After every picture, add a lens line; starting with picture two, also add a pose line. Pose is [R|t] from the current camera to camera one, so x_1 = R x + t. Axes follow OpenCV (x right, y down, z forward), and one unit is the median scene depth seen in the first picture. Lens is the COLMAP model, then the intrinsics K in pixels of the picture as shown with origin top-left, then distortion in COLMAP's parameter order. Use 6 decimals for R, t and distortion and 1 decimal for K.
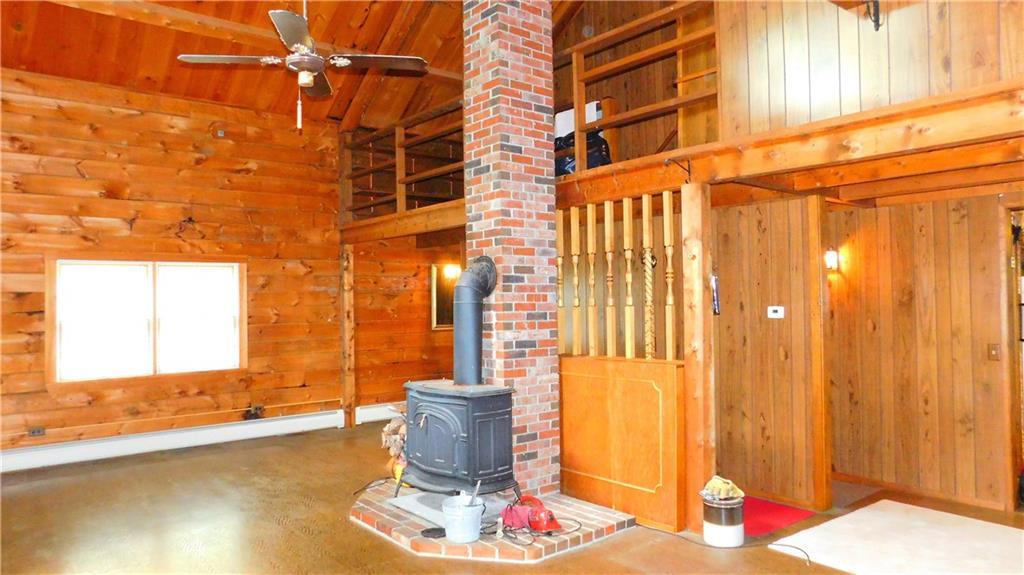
lens RADIAL K [[675.0, 0, 510.6], [0, 675.0, 285.0], [0, 0, 1]] dist [-0.074330, 0.059153]
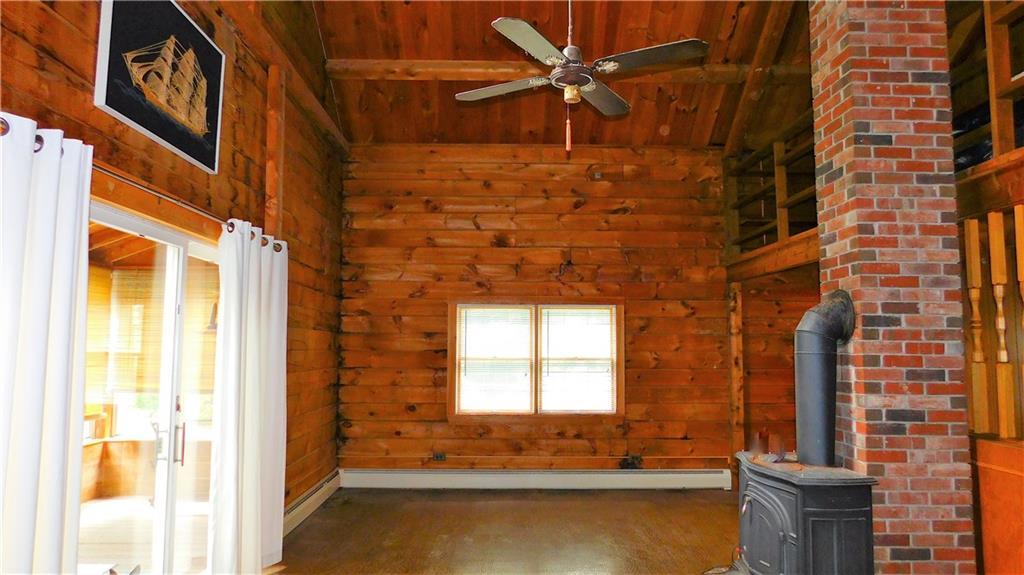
lens RADIAL K [[675.0, 0, 510.6], [0, 675.0, 285.0], [0, 0, 1]] dist [-0.074330, 0.059153]
pose [[0.780909, -0.033779, -0.623731, 0.102960], [-0.005087, 0.998160, -0.060426, -0.002042], [0.624624, 0.050360, 0.779300, 0.162374]]
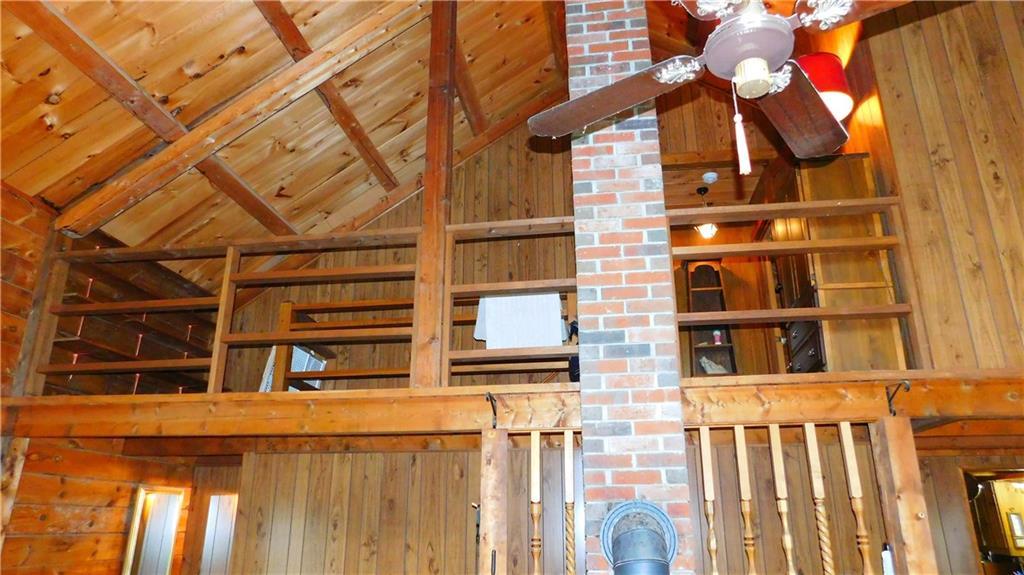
lens RADIAL K [[675.0, 0, 510.6], [0, 675.0, 285.0], [0, 0, 1]] dist [-0.074330, 0.059153]
pose [[0.747895, 0.241737, 0.618237, -0.392177], [-0.028510, 0.942174, -0.333910, -0.017453], [-0.663205, 0.232104, 0.711539, 0.488930]]
